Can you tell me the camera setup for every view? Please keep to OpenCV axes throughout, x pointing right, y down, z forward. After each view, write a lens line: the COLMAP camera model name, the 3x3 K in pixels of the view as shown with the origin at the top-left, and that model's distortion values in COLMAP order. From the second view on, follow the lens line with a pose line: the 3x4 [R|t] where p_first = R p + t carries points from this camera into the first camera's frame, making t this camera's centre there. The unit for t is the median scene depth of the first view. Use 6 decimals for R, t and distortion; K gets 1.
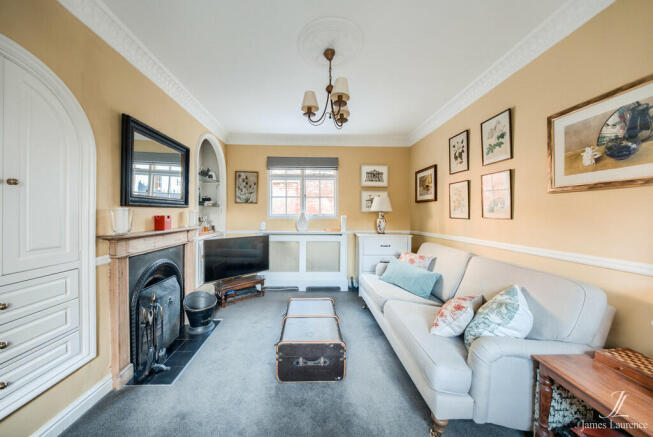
lens RADIAL K [[222.5, 0, 326.6], [0, 222.5, 217.1], [0, 0, 1]] dist [-0.019127, 0.000887]
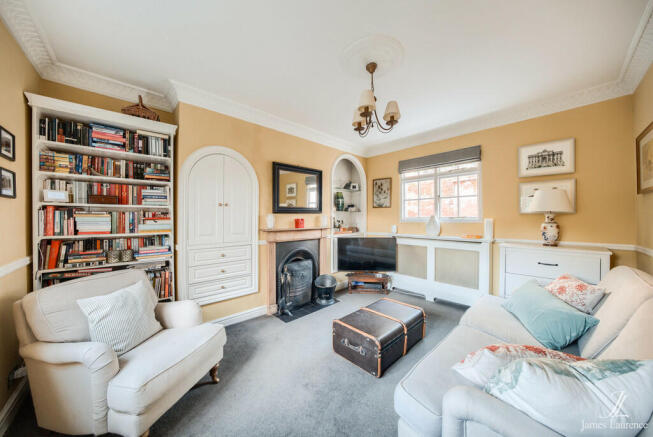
lens RADIAL K [[222.5, 0, 312.6], [0, 222.5, 218.2], [0, 0, 1]] dist [-0.019127, 0.000887]
pose [[0.631907, -0.004138, -0.775033, 0.430142], [-0.003628, 0.999959, -0.008298, 0.001062], [0.775036, 0.008056, 0.631866, 0.066701]]
